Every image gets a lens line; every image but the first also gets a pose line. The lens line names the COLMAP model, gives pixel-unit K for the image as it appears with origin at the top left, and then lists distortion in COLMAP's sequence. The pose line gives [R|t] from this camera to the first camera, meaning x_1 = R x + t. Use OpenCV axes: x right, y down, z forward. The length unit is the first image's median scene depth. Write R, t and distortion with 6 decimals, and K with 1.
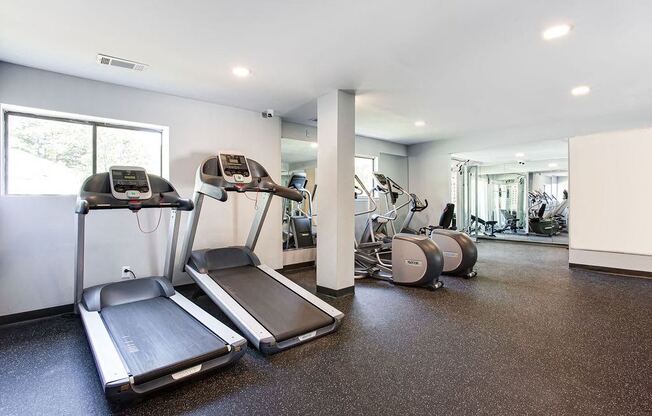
lens RADIAL K [[320.2, 0, 325.5], [0, 320.2, 196.3], [0, 0, 1]] dist [-0.000046, 0.000848]
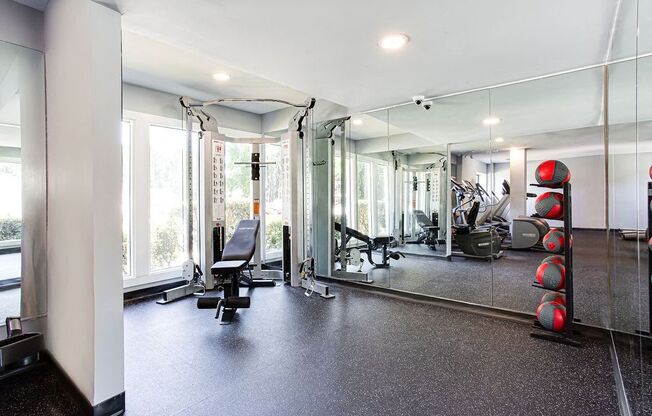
lens RADIAL K [[320.2, 0, 325.5], [0, 320.2, 196.3], [0, 0, 1]] dist [-0.000046, 0.000848]
pose [[0.988593, -0.004144, 0.150552, 0.289254], [0.001073, 0.999790, 0.020476, -0.000005], [-0.150605, -0.020081, 0.988390, 0.418436]]
